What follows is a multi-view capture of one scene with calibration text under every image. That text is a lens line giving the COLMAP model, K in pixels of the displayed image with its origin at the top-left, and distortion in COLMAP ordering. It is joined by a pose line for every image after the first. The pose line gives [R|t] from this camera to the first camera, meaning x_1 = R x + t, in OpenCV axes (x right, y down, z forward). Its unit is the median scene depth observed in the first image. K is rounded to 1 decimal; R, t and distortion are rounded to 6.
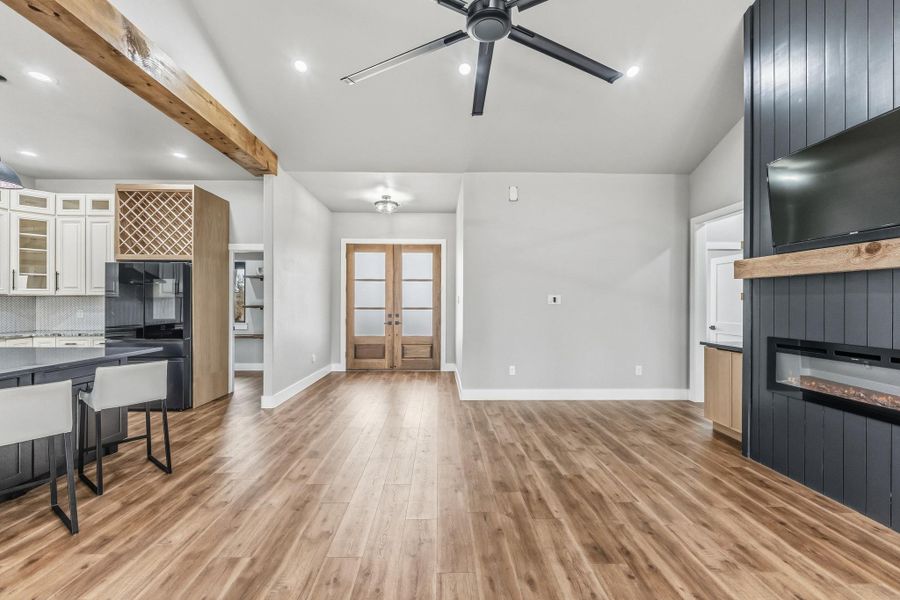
lens RADIAL K [[367.9, 0, 449.9], [0, 367.9, 303.3], [0, 0, 1]] dist [-0.000710, -0.000052]
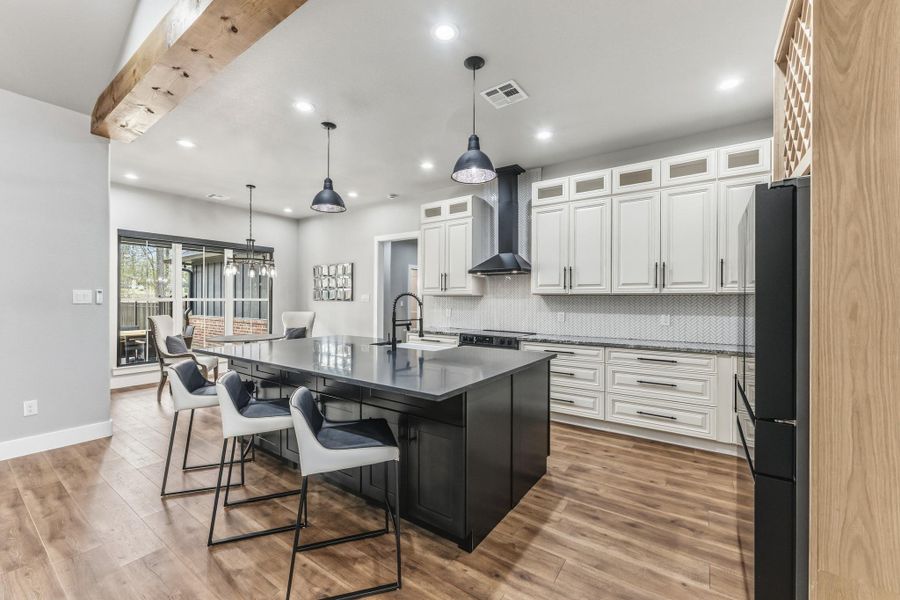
lens RADIAL K [[364.6, 0, 450.0], [0, 364.6, 300.0], [0, 0, 1]] dist [-0.000398, -0.000028]
pose [[-0.599300, -0.007419, -0.800490, -0.287544], [-0.005880, 0.999971, -0.004866, -0.003622], [0.800503, 0.001791, -0.599326, 0.938322]]
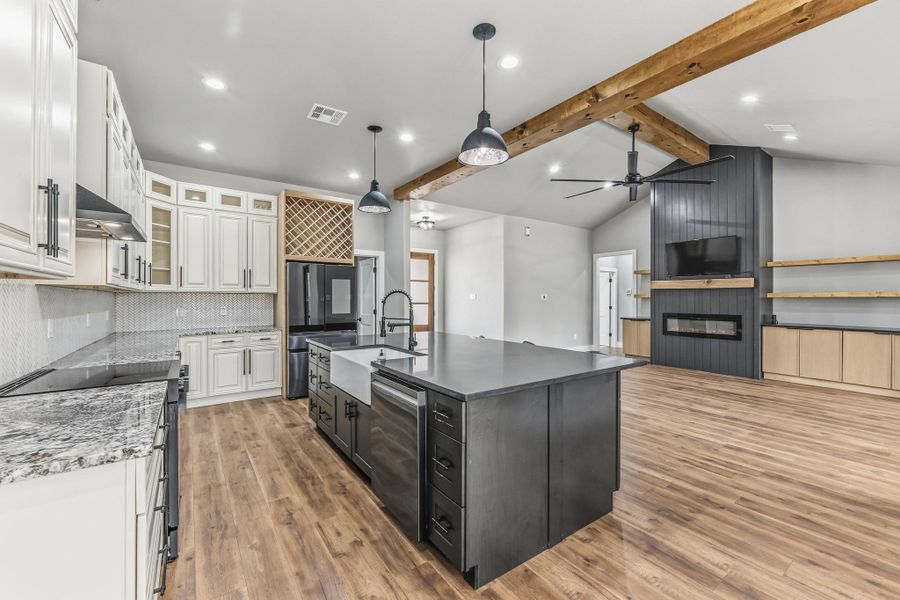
lens RADIAL K [[364.6, 0, 450.0], [0, 364.6, 300.0], [0, 0, 1]] dist [-0.000398, -0.000028]
pose [[0.829219, -0.003124, 0.558915, -1.091295], [0.001417, 0.999993, 0.003486, -0.003864], [-0.558922, -0.002098, 0.829217, -0.150597]]
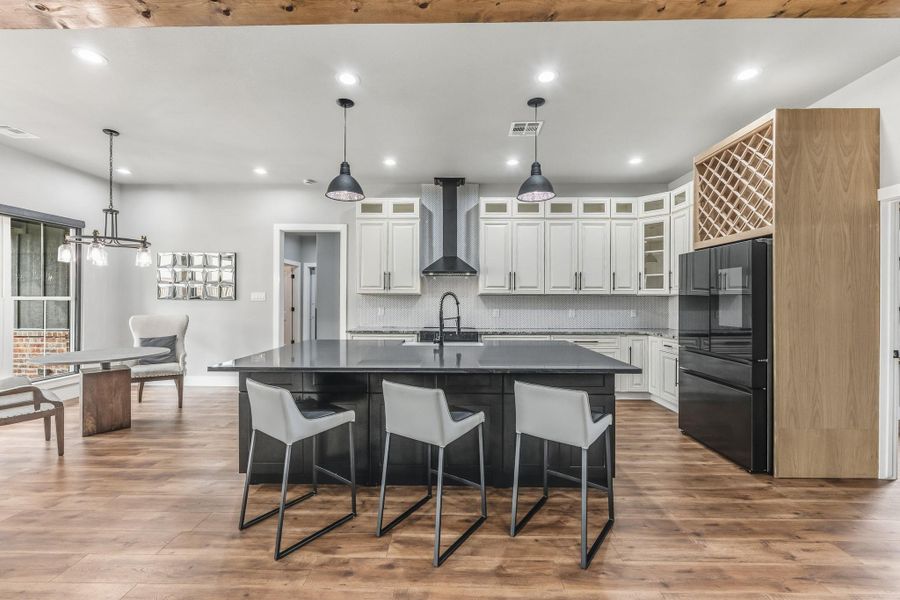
lens RADIAL K [[364.6, 0, 450.0], [0, 364.6, 300.0], [0, 0, 1]] dist [-0.000398, -0.000028]
pose [[-0.048509, -0.001972, -0.998821, -0.068150], [-0.002700, 0.999995, -0.001843, -0.003721], [0.998819, 0.002607, -0.048514, 0.489138]]
